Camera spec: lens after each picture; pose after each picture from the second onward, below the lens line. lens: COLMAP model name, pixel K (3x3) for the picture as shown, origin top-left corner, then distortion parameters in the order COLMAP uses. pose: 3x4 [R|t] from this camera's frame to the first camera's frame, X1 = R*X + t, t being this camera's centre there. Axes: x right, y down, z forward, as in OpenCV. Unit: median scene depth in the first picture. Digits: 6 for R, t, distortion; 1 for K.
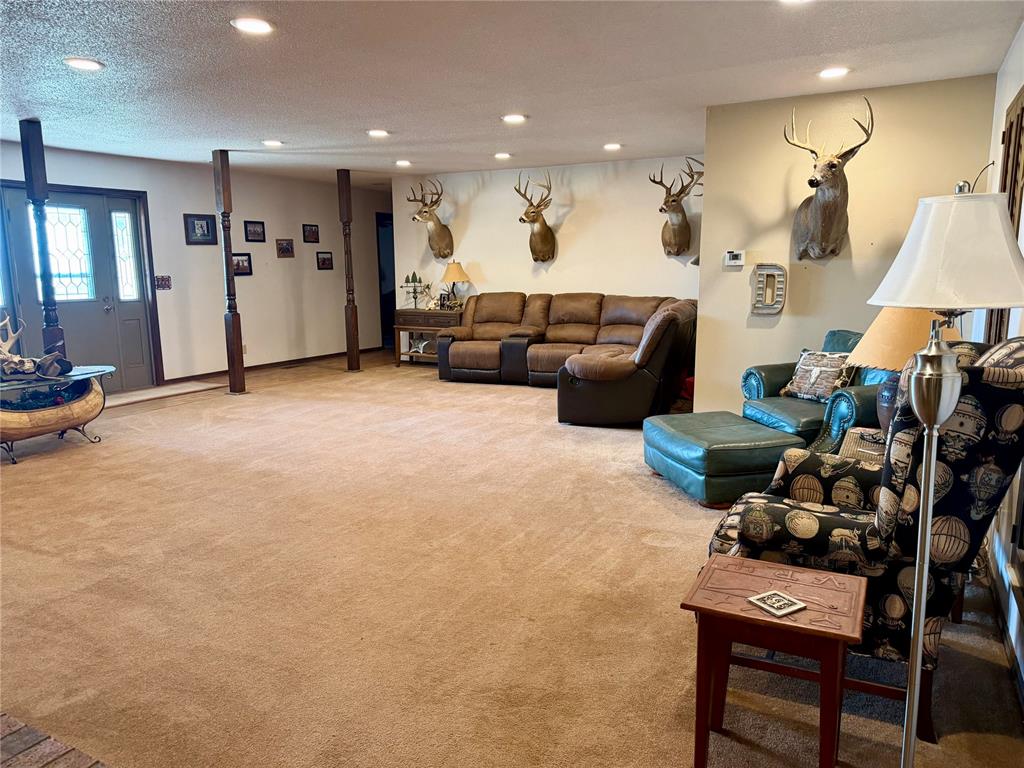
lens RADIAL K [[725.4, 0, 511.5], [0, 725.4, 389.3], [0, 0, 1]] dist [0.124614, -0.186405]
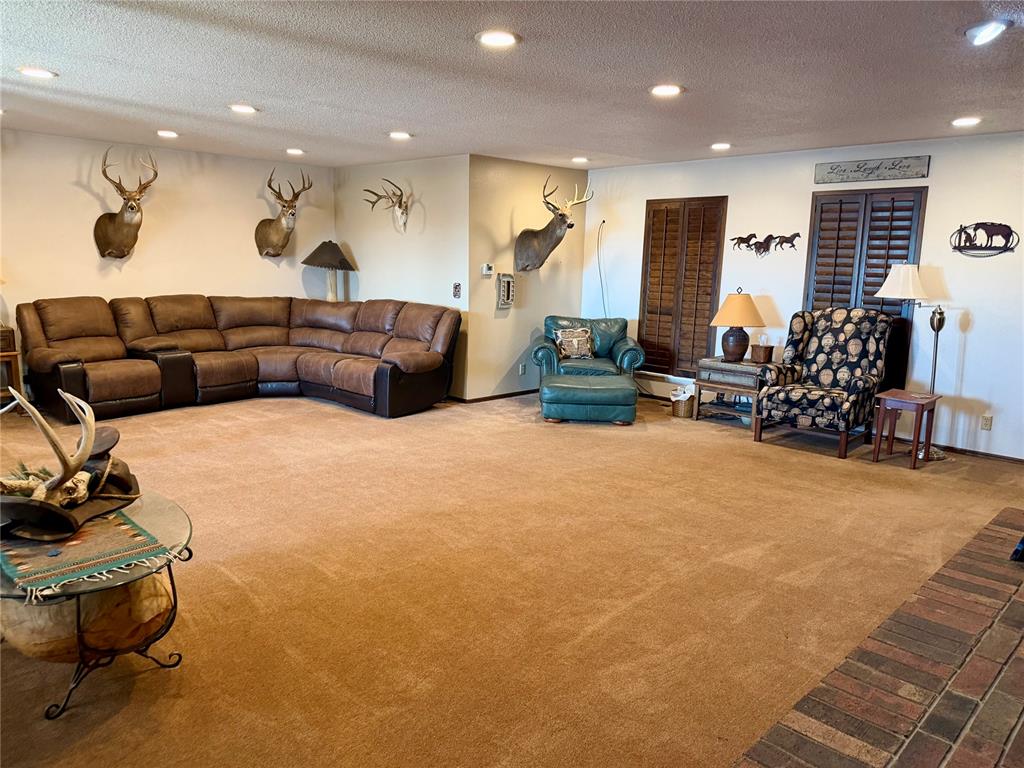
lens RADIAL K [[729.8, 0, 512.0], [0, 729.8, 384.0], [0, 0, 1]] dist [0.088664, -0.103739]
pose [[0.287183, -0.149874, 0.946078, -0.729591], [0.133688, 0.984288, 0.115346, -0.085639], [-0.948501, 0.093354, 0.302707, 0.404723]]
